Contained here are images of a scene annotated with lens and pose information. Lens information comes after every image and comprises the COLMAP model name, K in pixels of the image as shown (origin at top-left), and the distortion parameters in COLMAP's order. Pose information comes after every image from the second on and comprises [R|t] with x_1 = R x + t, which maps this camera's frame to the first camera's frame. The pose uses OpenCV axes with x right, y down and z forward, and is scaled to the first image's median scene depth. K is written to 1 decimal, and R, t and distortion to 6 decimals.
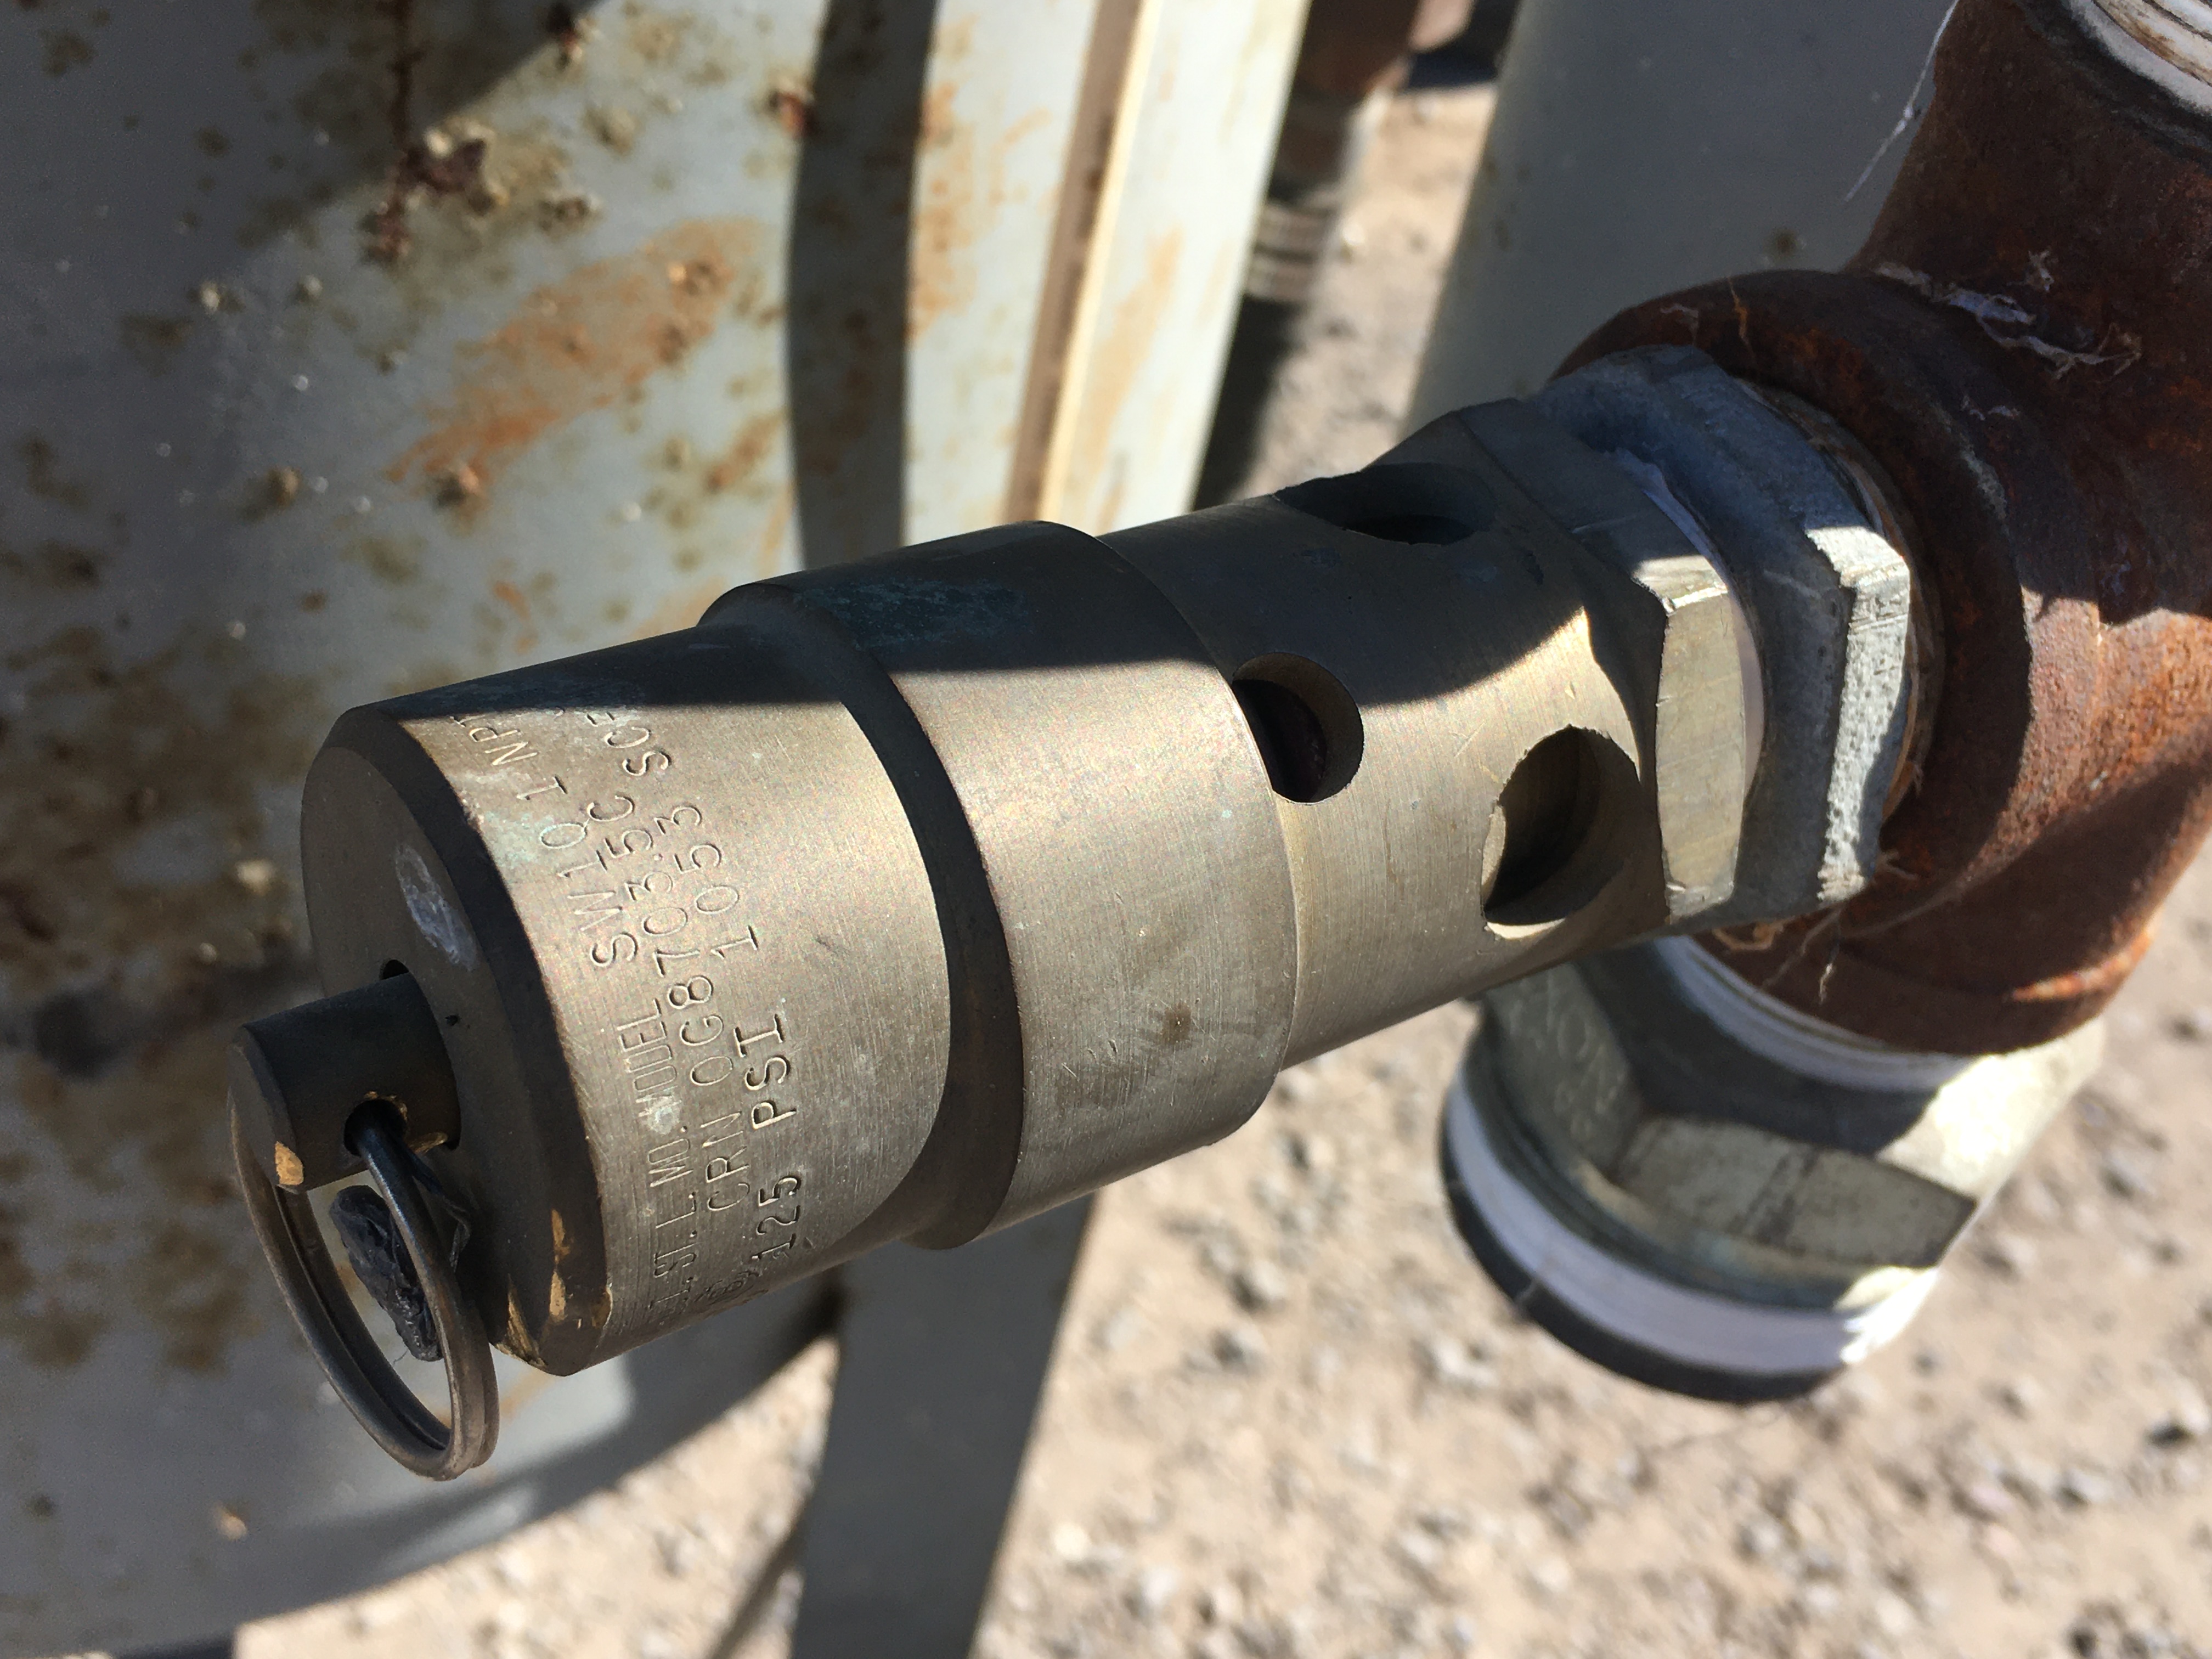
lens RADIAL K [[2400.8, 0, 1106.0], [0, 2400.8, 829.5], [0, 0, 1]] dist [0.007794, -0.003225]
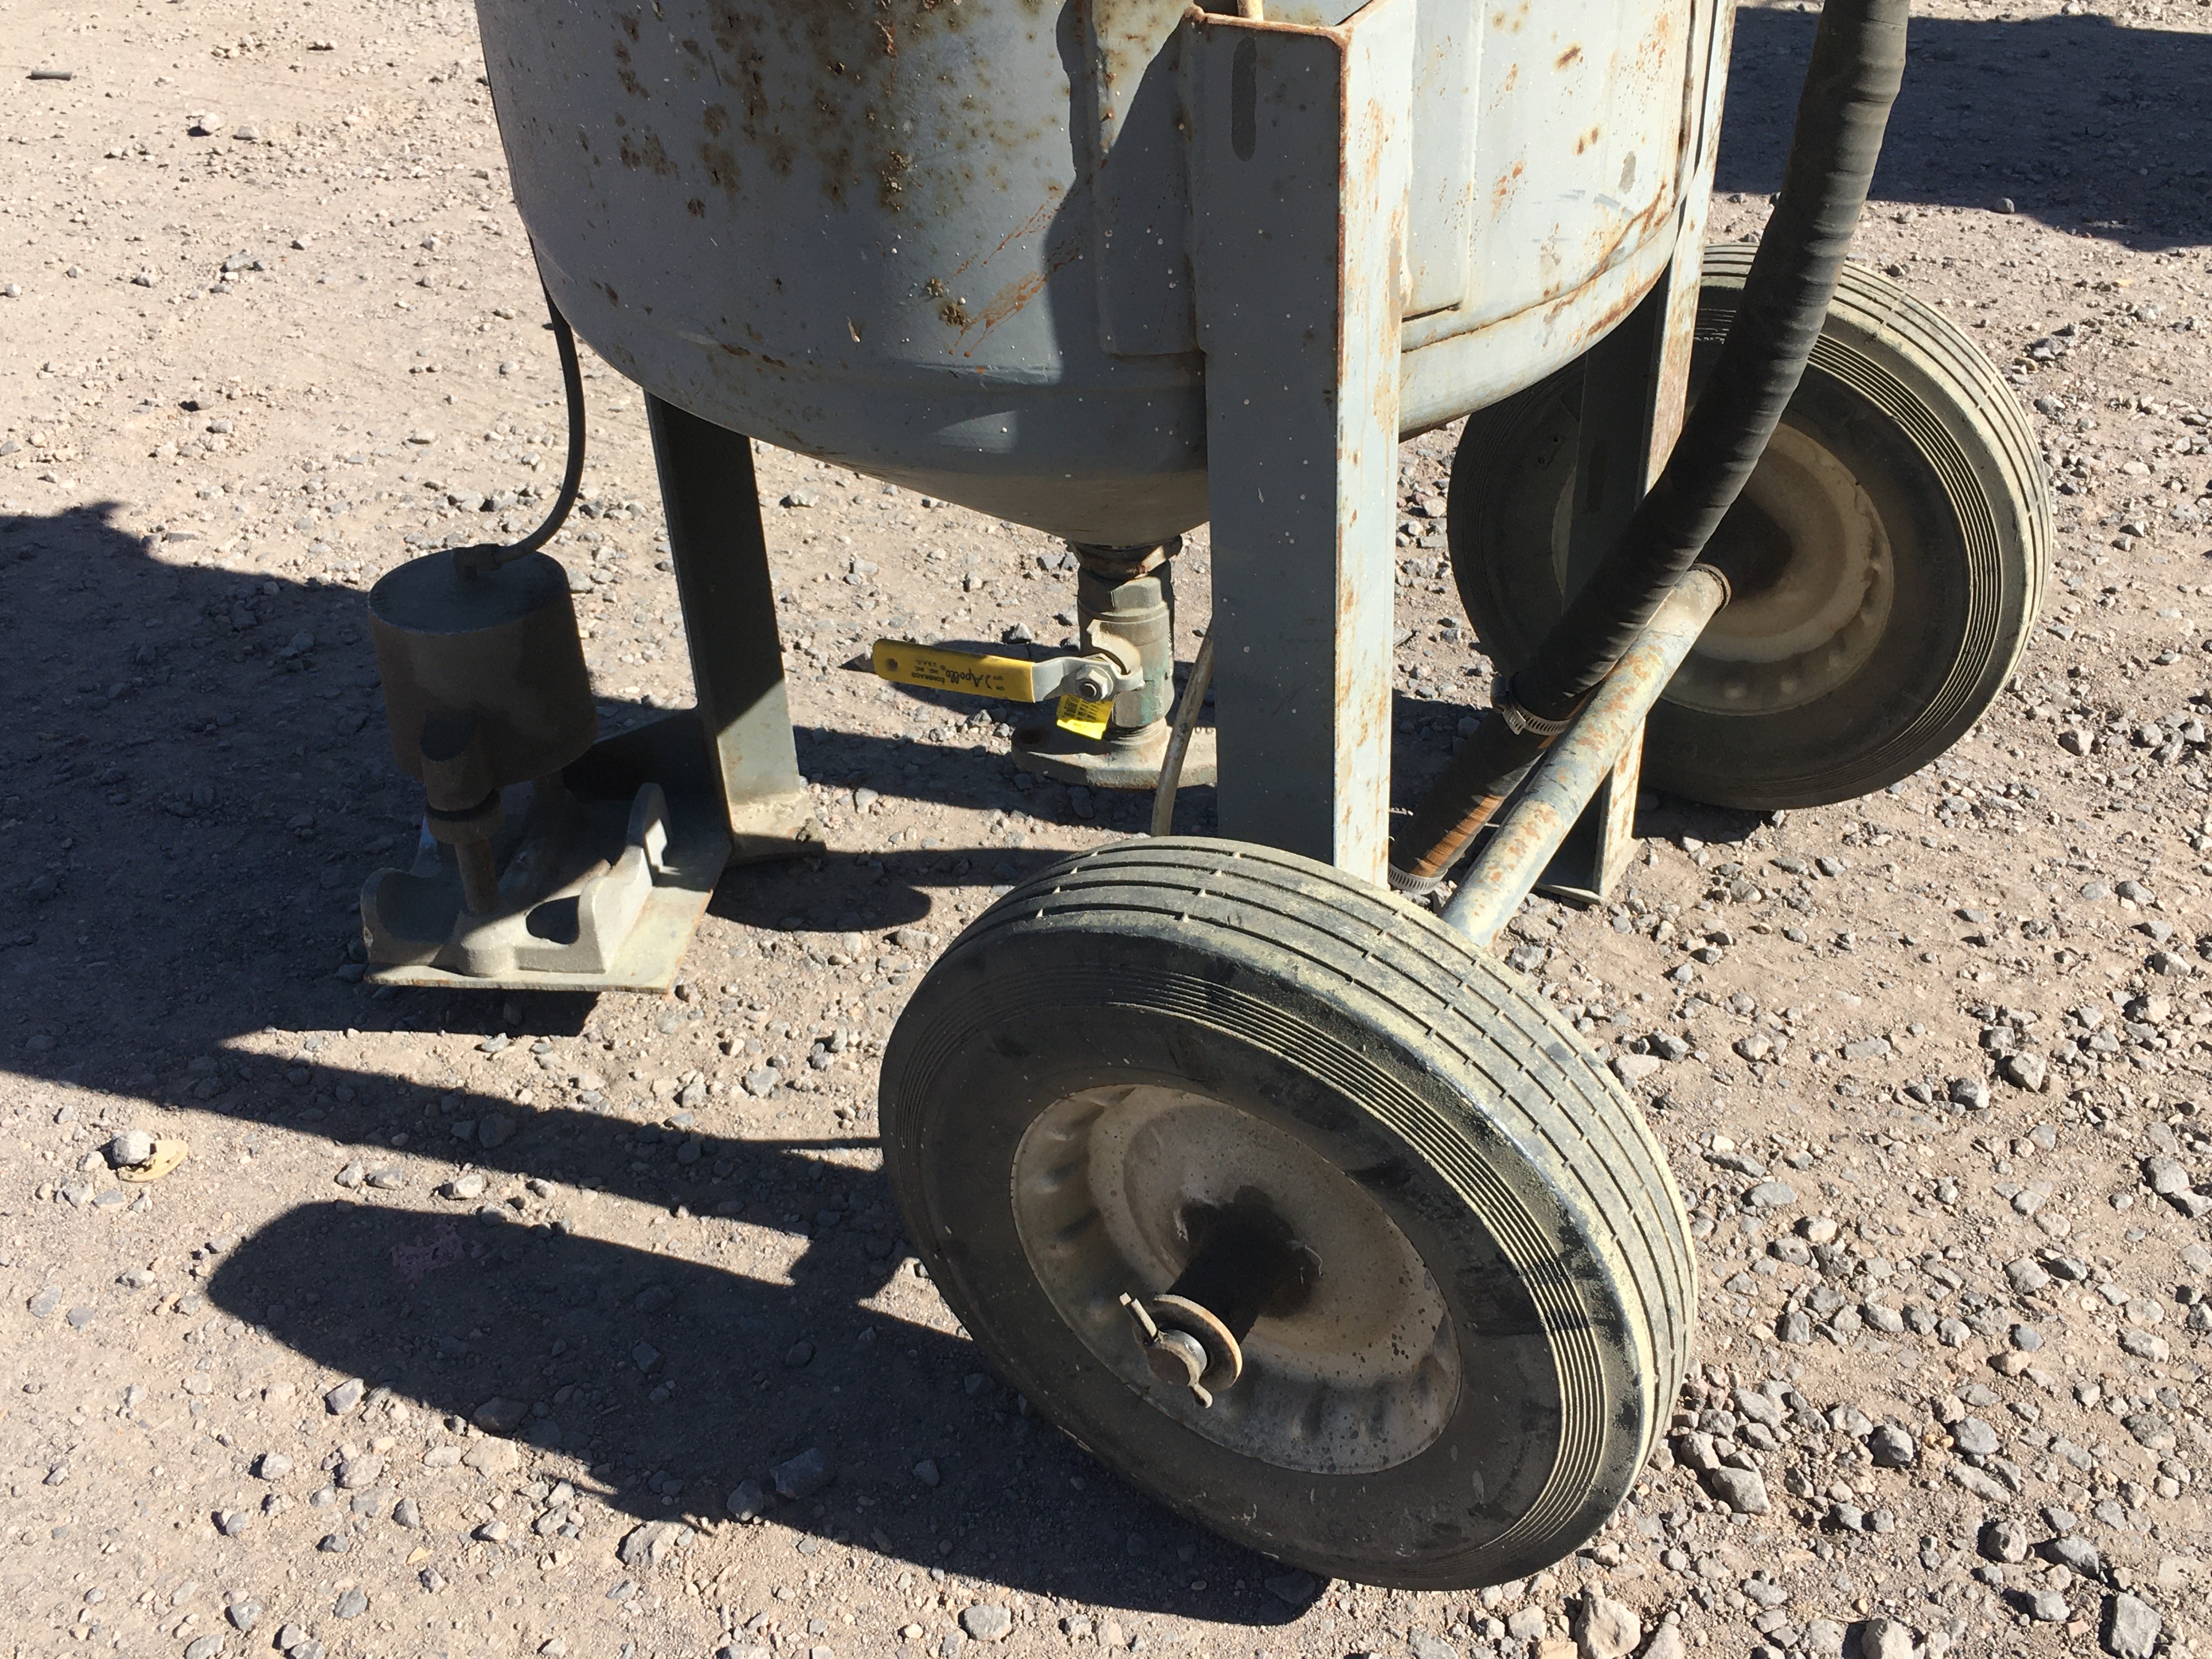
lens RADIAL K [[2330.7, 0, 1101.2], [0, 2330.7, 891.5], [0, 0, 1]] dist [0.059065, -0.126685]
pose [[0.724991, 0.238306, -0.646219, 1.439174], [-0.320937, 0.947039, -0.010818, 0.864794], [0.609416, 0.215239, 0.763076, -0.303825]]
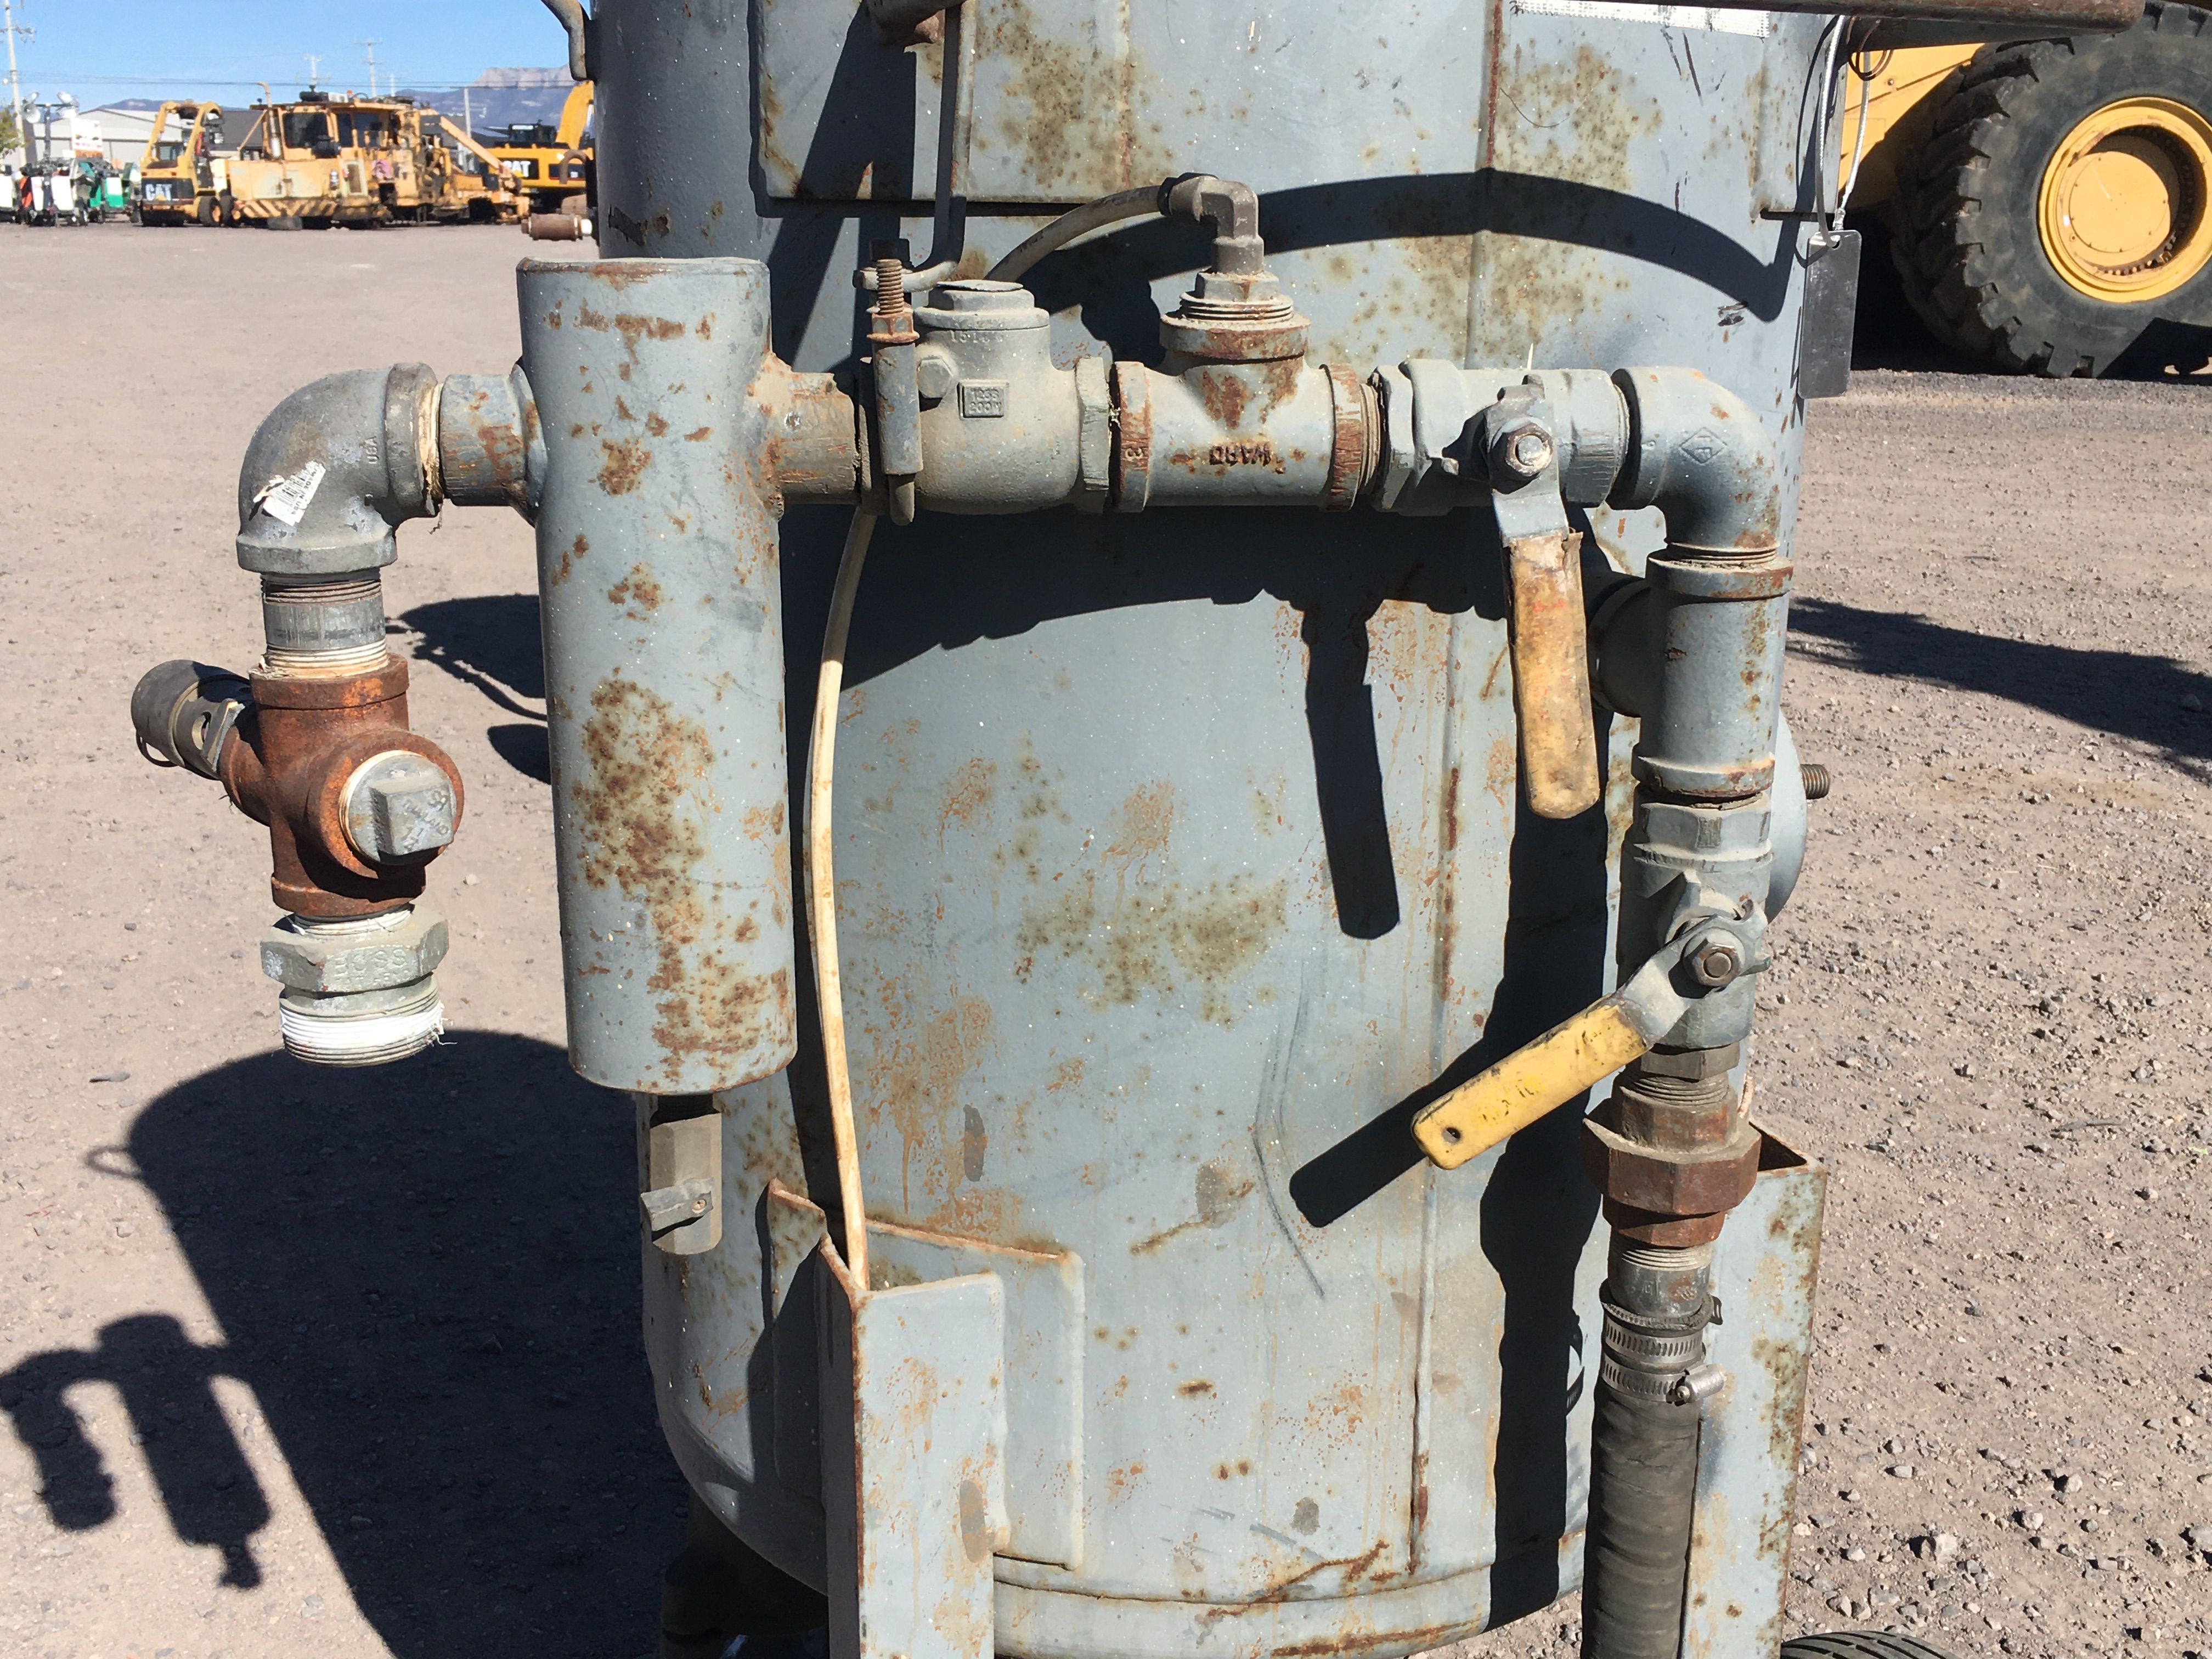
lens RADIAL K [[2334.2, 0, 1130.3], [0, 2334.2, 831.1], [0, 0, 1]] dist [0.065665, -0.090753]
pose [[0.130698, 0.092562, -0.987092, 2.503757], [-0.664483, 0.747089, -0.017926, -0.494064], [0.735786, 0.658248, 0.159149, 0.778031]]
